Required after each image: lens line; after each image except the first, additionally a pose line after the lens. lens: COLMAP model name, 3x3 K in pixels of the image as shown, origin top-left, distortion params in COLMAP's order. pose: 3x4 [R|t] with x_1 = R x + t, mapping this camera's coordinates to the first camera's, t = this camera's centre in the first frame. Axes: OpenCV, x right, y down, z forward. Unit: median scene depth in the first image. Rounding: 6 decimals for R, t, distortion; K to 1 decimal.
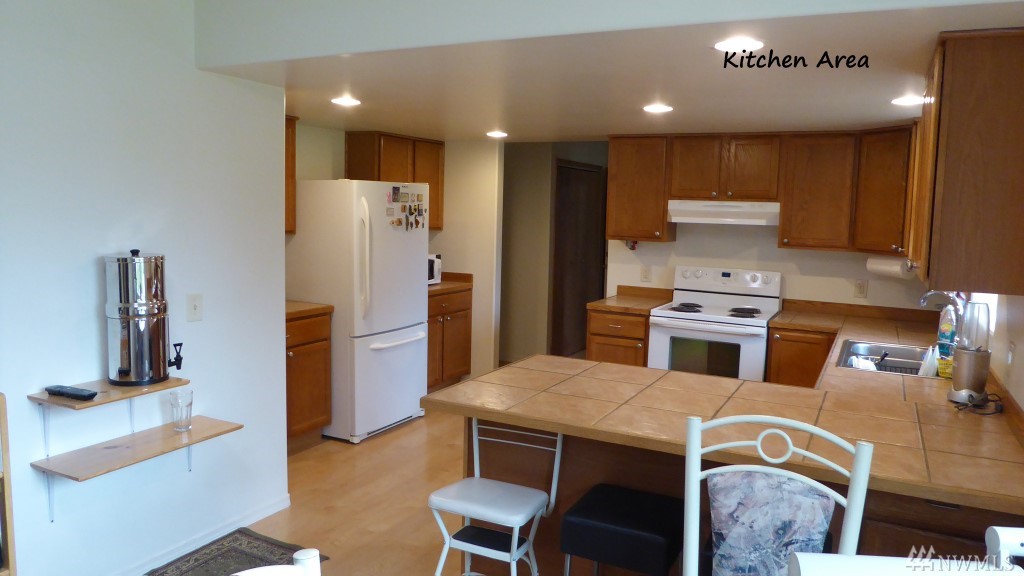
lens RADIAL K [[727.3, 0, 513.2], [0, 727.3, 286.3], [0, 0, 1]] dist [-0.028621, 0.005545]
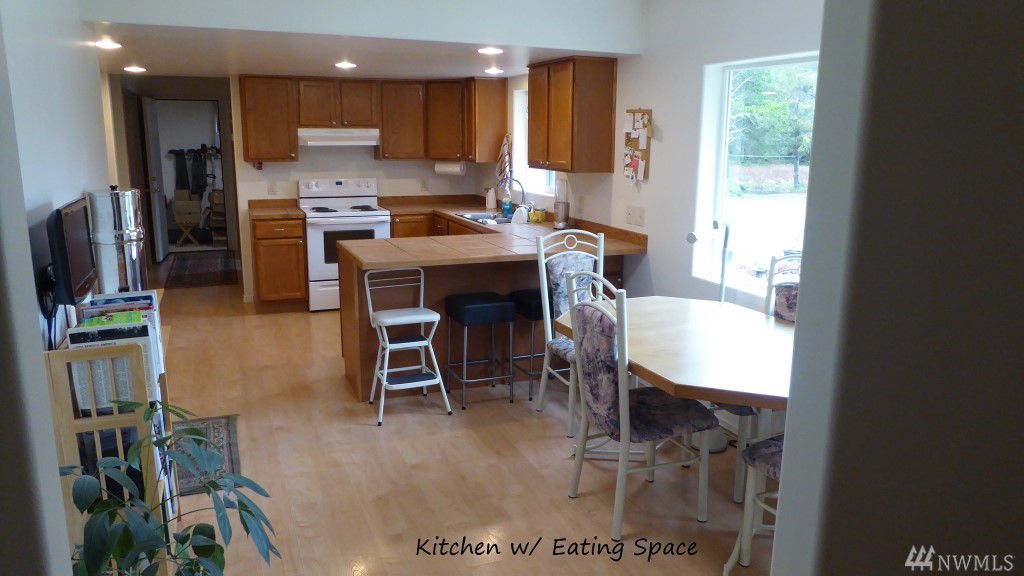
lens RADIAL K [[727.3, 0, 510.3], [0, 727.3, 291.2], [0, 0, 1]] dist [-0.028621, 0.005545]
pose [[0.652084, -0.181072, 0.736207, -0.604350], [0.091675, 0.982767, 0.160514, -0.006663], [-0.752584, -0.037177, 0.657446, -0.159621]]
